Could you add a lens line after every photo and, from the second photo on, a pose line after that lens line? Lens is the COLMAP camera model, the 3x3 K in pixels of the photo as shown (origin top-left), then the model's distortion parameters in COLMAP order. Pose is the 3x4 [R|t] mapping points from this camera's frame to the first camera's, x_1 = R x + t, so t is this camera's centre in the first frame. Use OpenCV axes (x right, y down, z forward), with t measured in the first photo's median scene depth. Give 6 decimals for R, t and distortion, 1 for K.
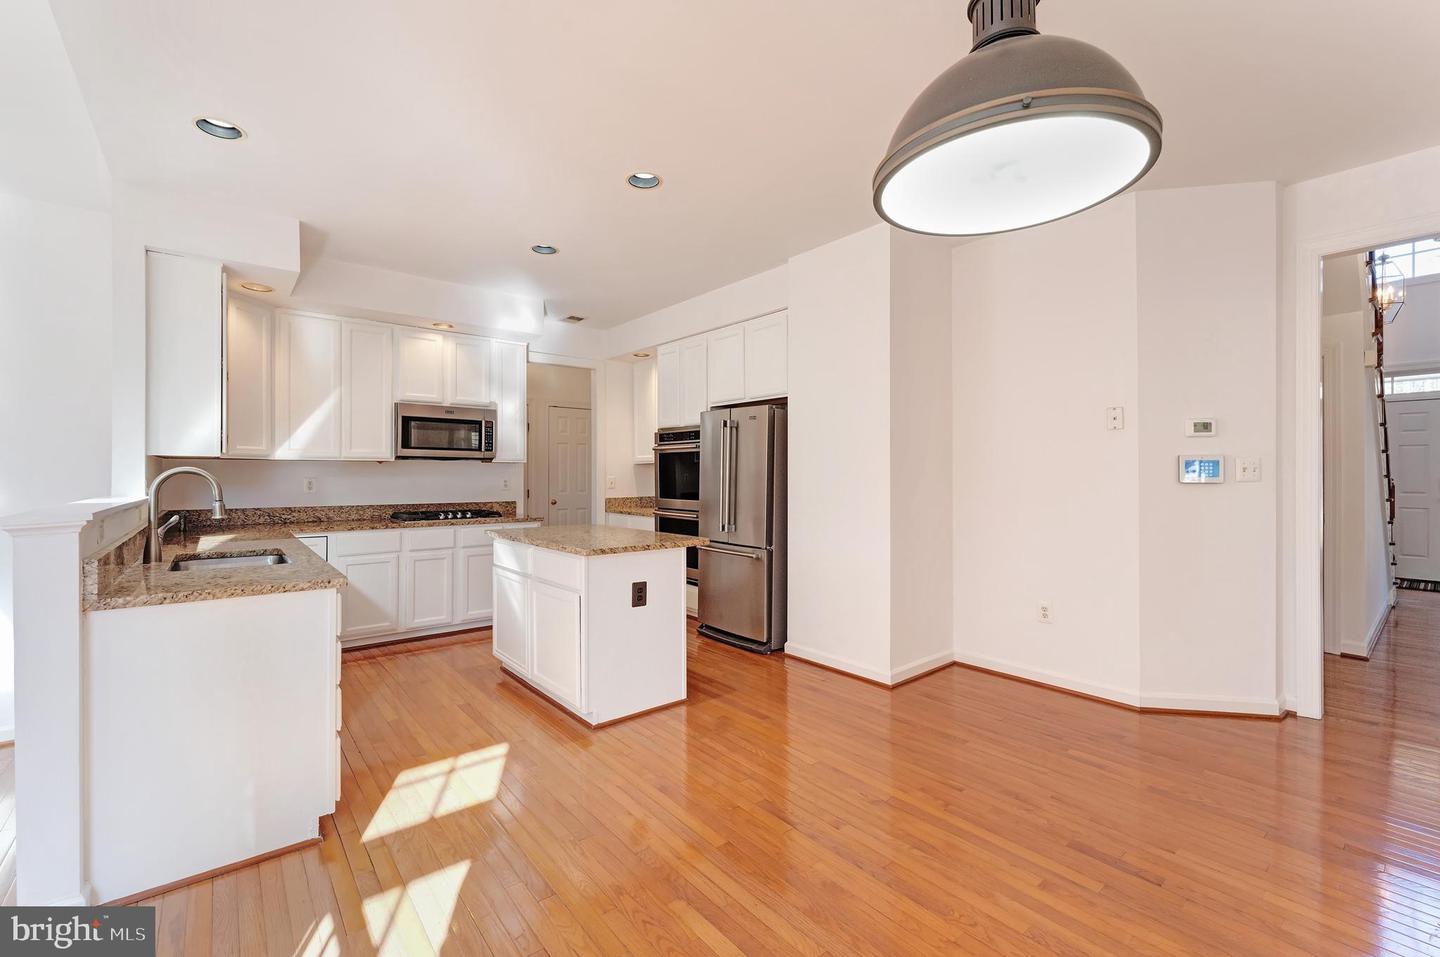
lens RADIAL K [[612.0, 0, 715.2], [0, 612.0, 475.4], [0, 0, 1]] dist [-0.000366, 0.000135]
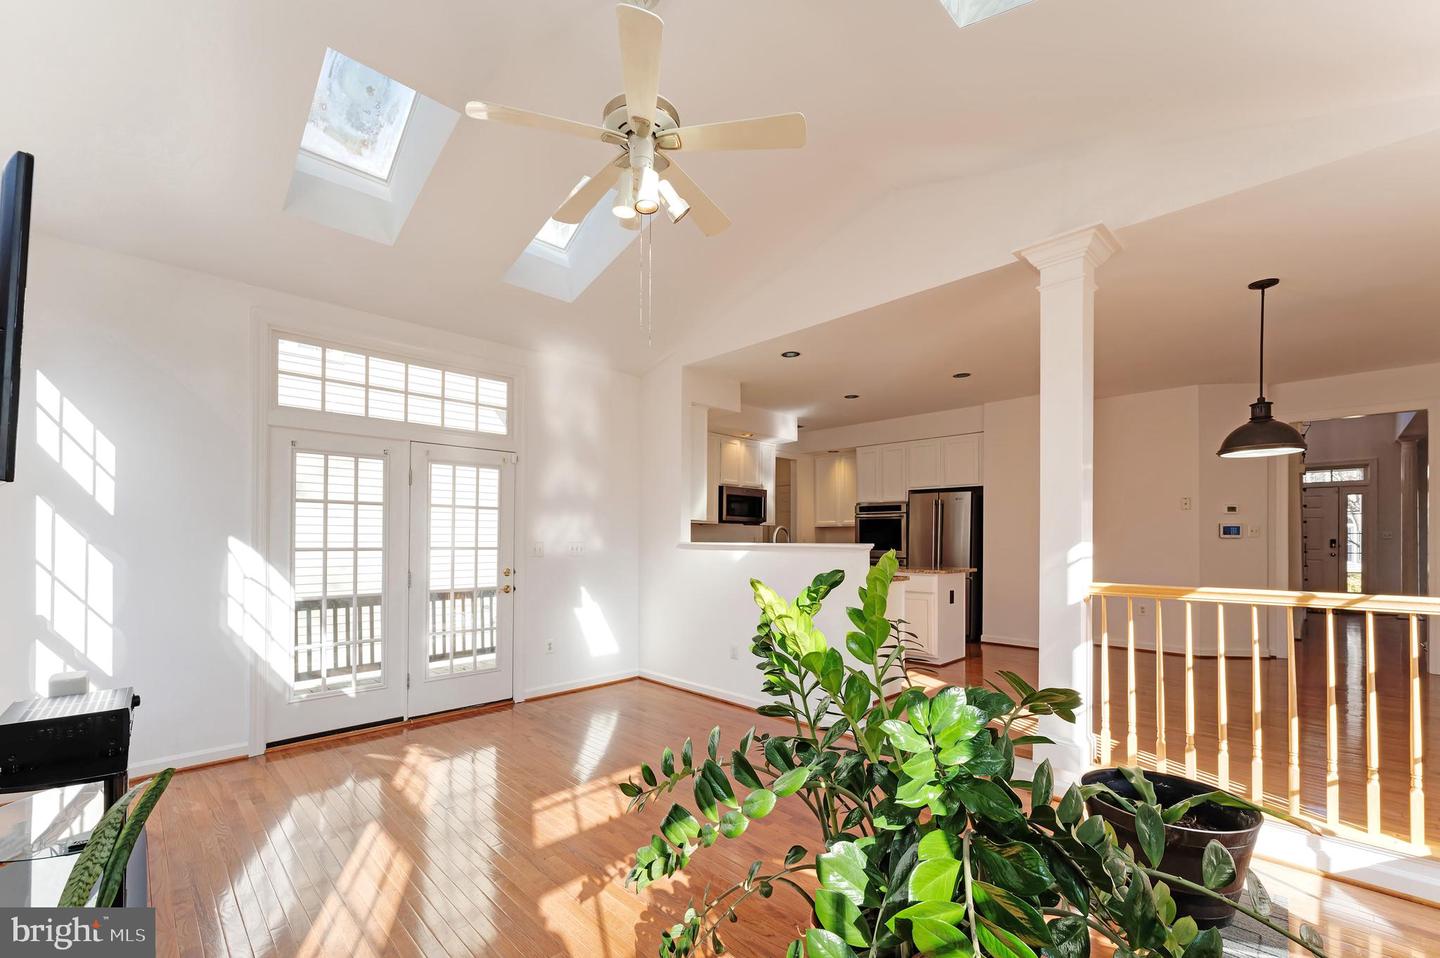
lens RADIAL K [[616.0, 0, 724.6], [0, 616.0, 539.2], [0, 0, 1]] dist [0.001983, 0.014567]
pose [[0.993445, 0.003952, 0.114244, -0.693630], [-0.003556, 0.999987, -0.003671, 0.020293], [-0.114257, 0.003241, 0.993446, -0.522458]]
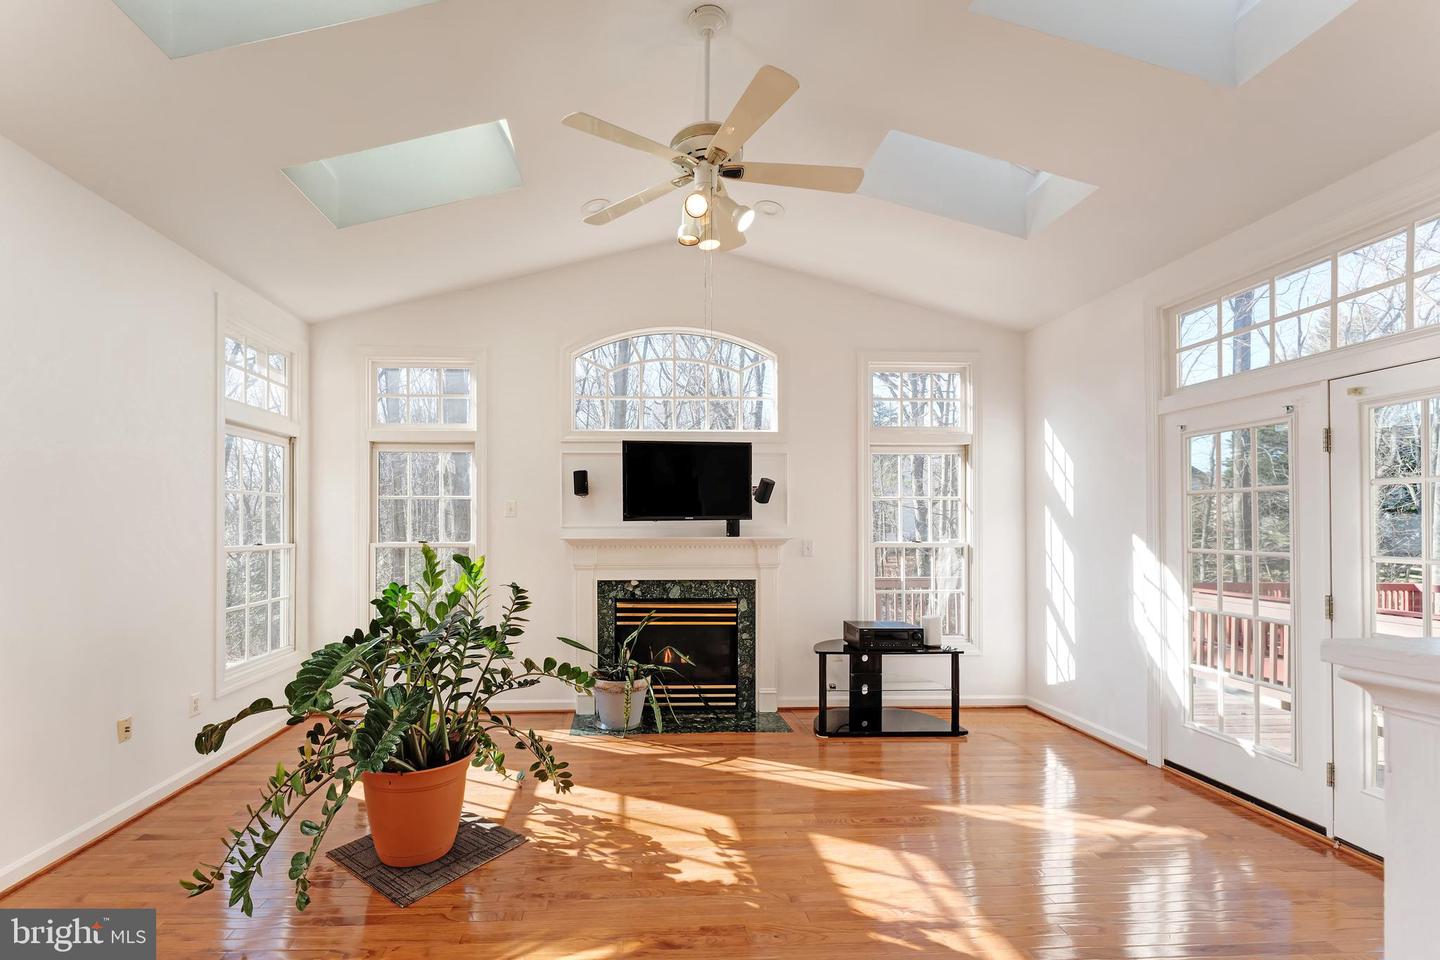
lens RADIAL K [[599.5, 0, 654.0], [0, 599.5, 522.7], [0, 0, 1]] dist [0.001780, -0.000129]
pose [[-0.602589, -0.001447, -0.798050, -0.238922], [-0.000073, 0.999998, -0.001759, 0.002375], [0.798052, -0.001002, -0.602588, 0.307694]]
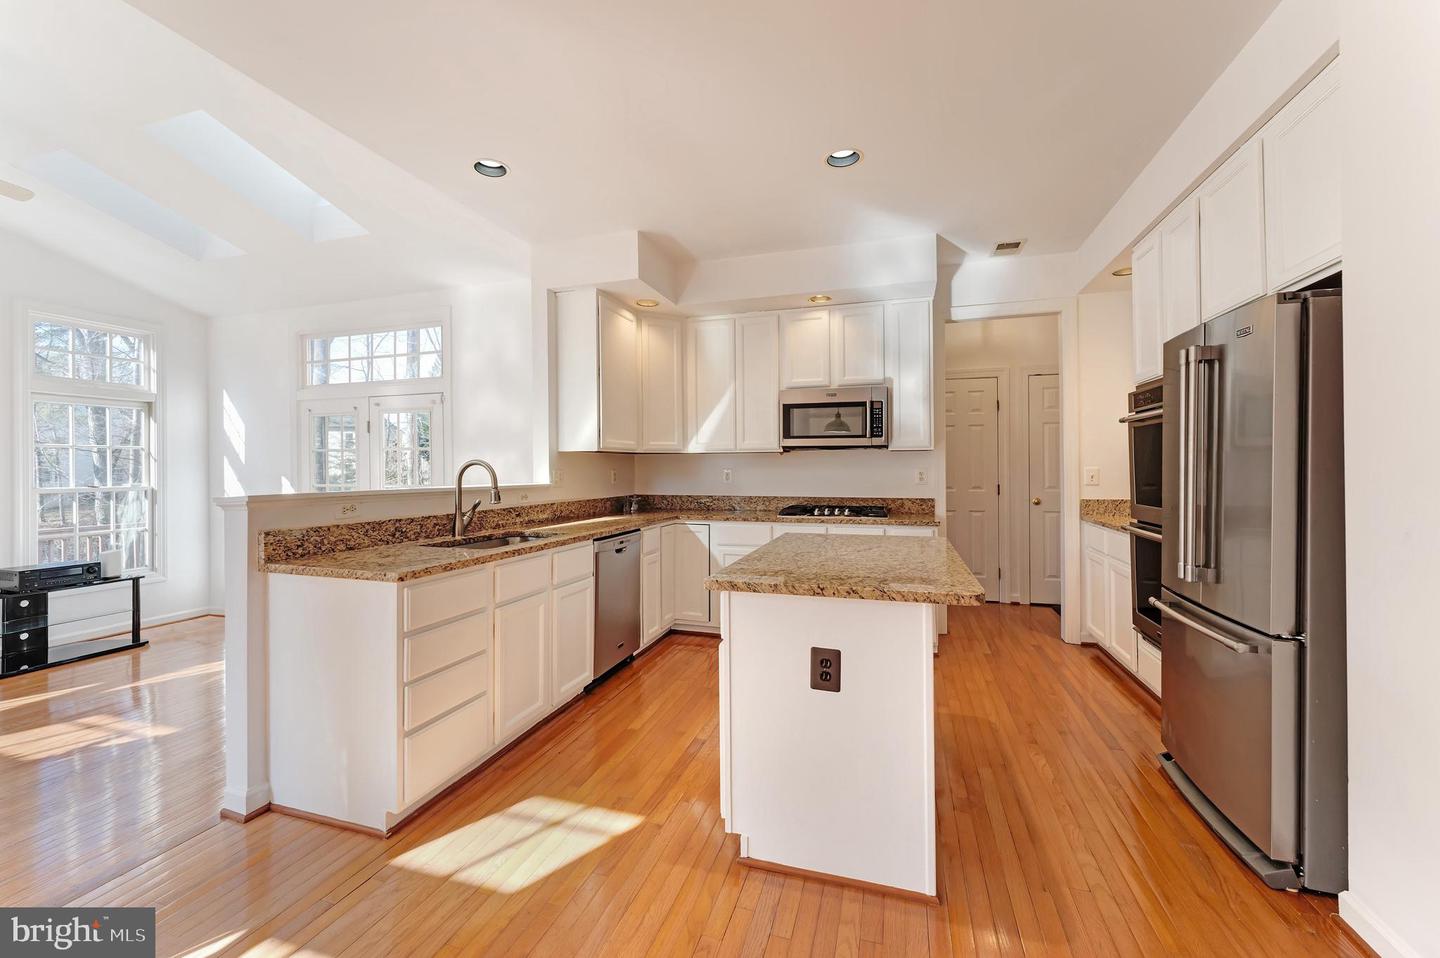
lens RADIAL K [[585.0, 0, 708.5], [0, 585.0, 468.2], [0, 0, 1]] dist [0.001932, -0.000041]
pose [[0.541172, -0.002254, -0.840909, 0.191972], [0.002655, 0.999996, -0.000971, 0.003225], [0.840908, -0.001707, 0.541176, 0.416746]]
